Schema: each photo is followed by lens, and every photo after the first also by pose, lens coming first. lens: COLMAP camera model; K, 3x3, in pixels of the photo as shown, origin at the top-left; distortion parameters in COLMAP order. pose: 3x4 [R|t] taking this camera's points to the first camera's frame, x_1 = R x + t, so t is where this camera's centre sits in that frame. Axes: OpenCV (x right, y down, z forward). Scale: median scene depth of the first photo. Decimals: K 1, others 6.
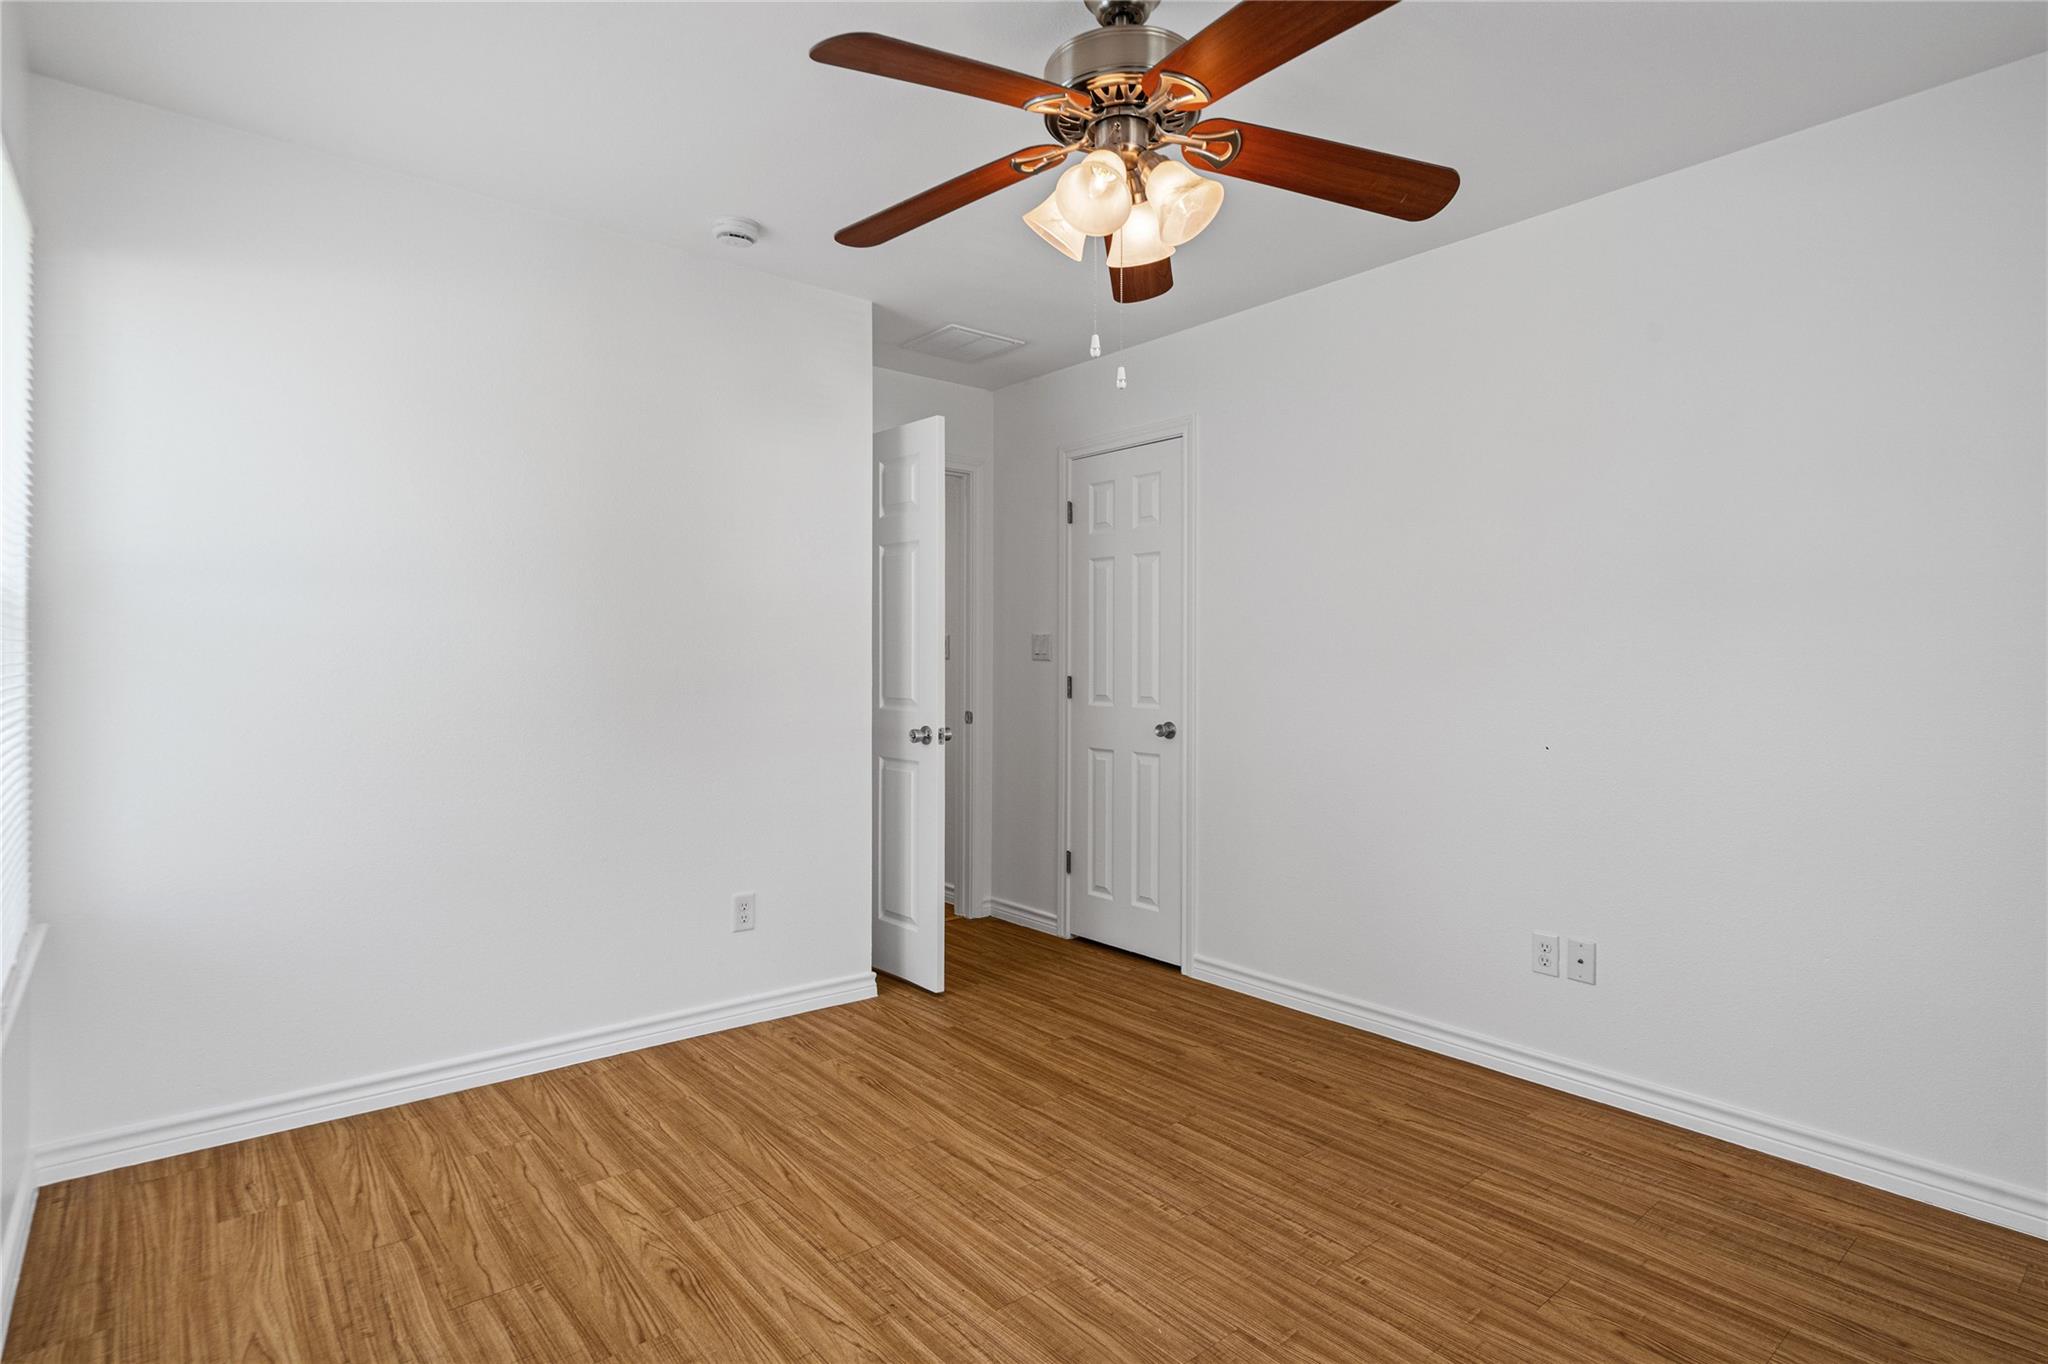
lens RADIAL K [[1021.5, 0, 1008.4], [0, 1021.5, 686.1], [0, 0, 1]] dist [0.015547, 0.000335]
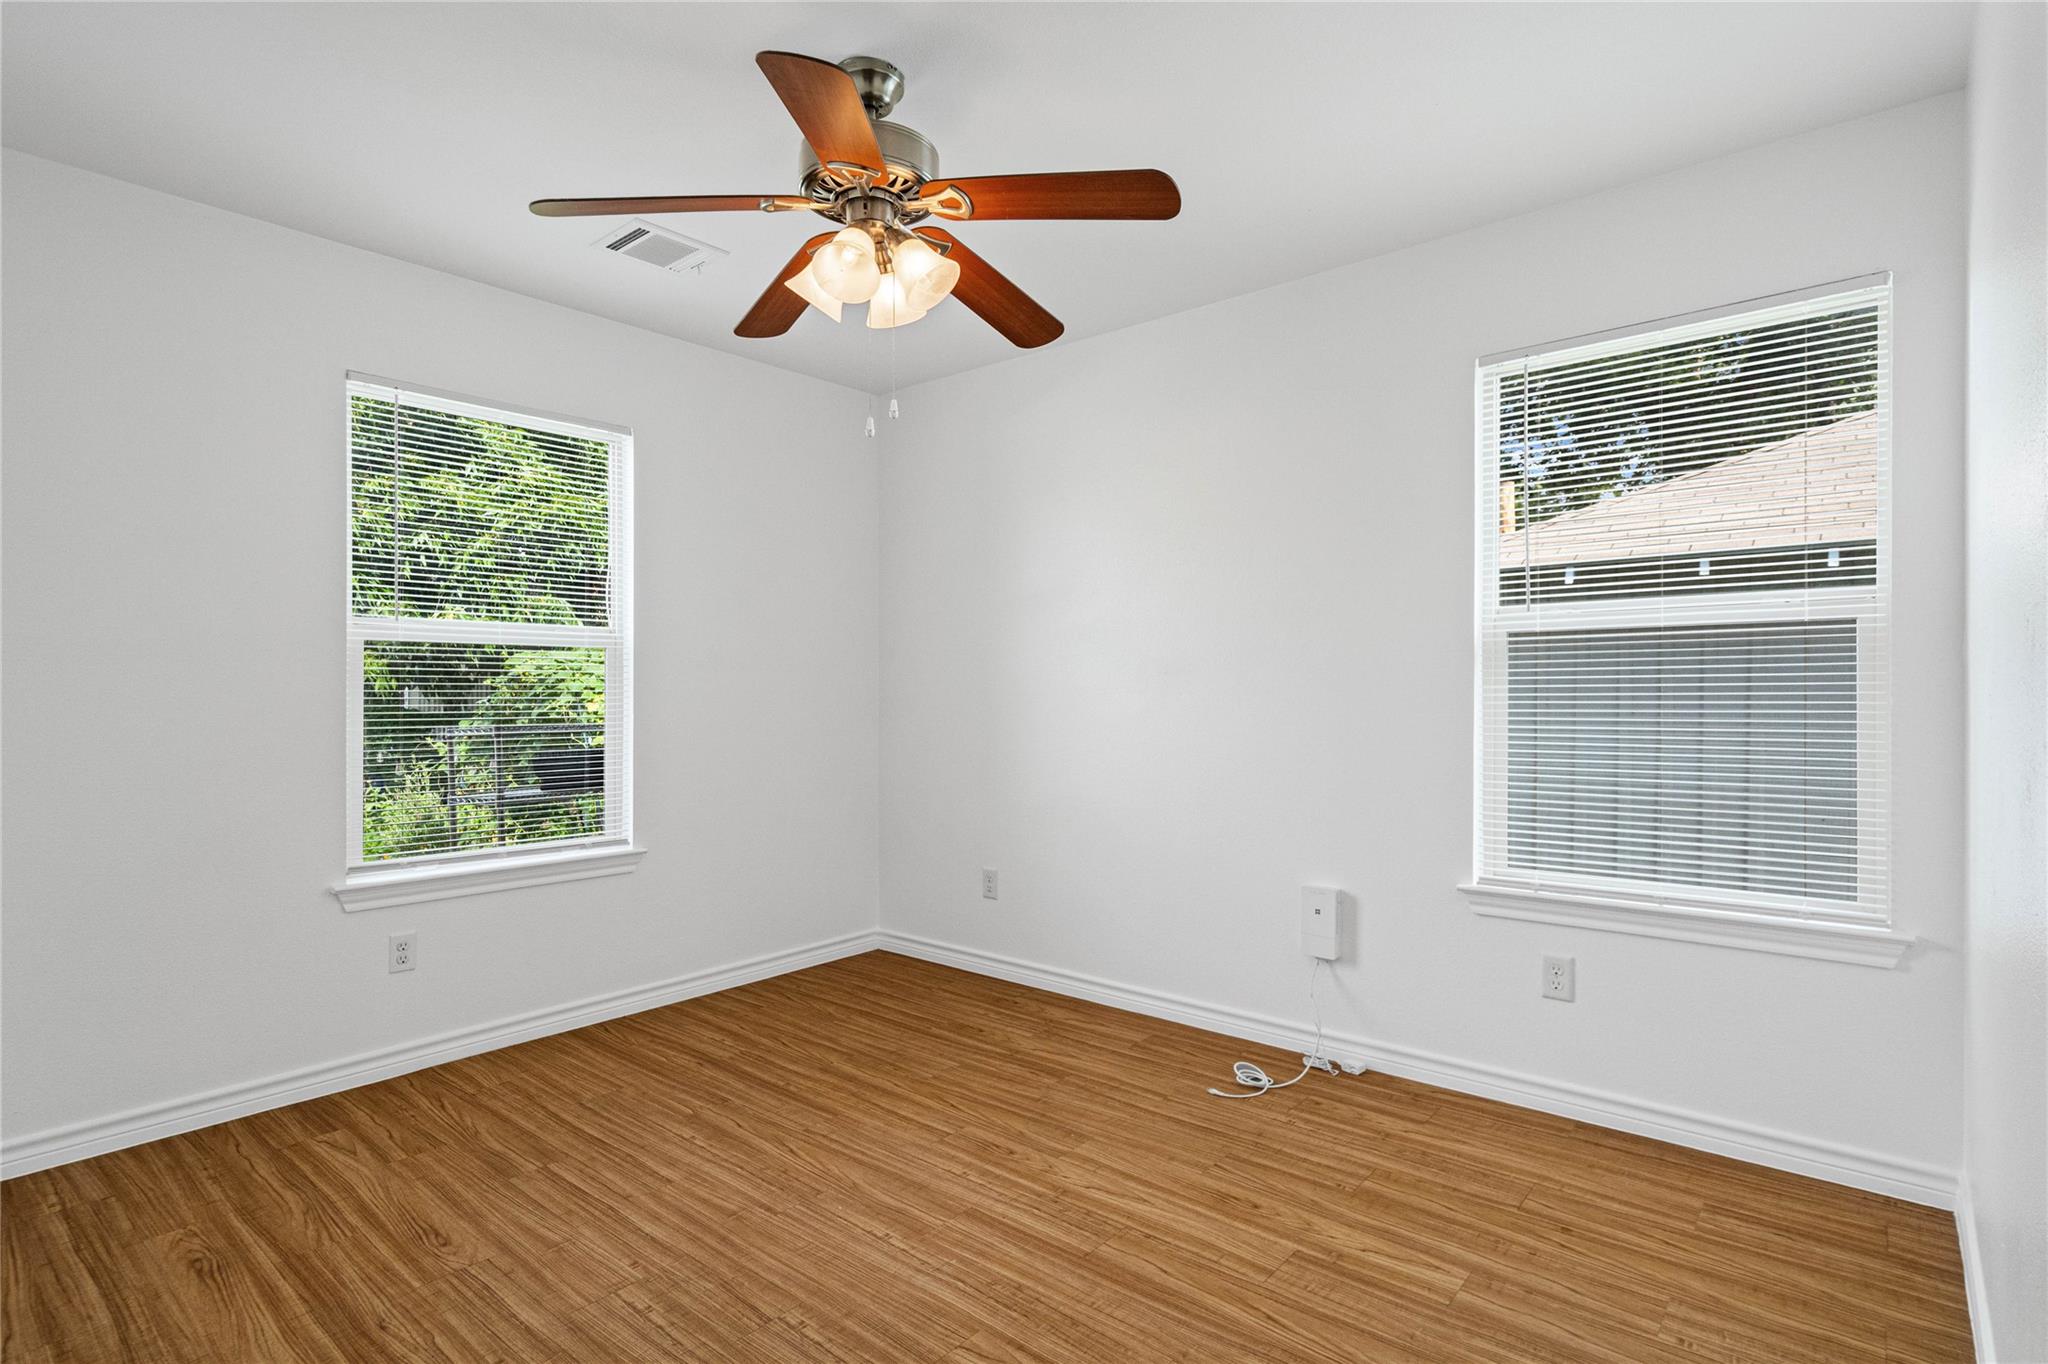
lens RADIAL K [[1021.5, 0, 1008.4], [0, 1021.5, 686.1], [0, 0, 1]] dist [0.015547, 0.000335]
pose [[-0.985455, -0.005588, -0.169847, 0.139136], [-0.008676, 0.999810, 0.017440, -0.033514], [0.169717, 0.018660, -0.985316, 1.953935]]
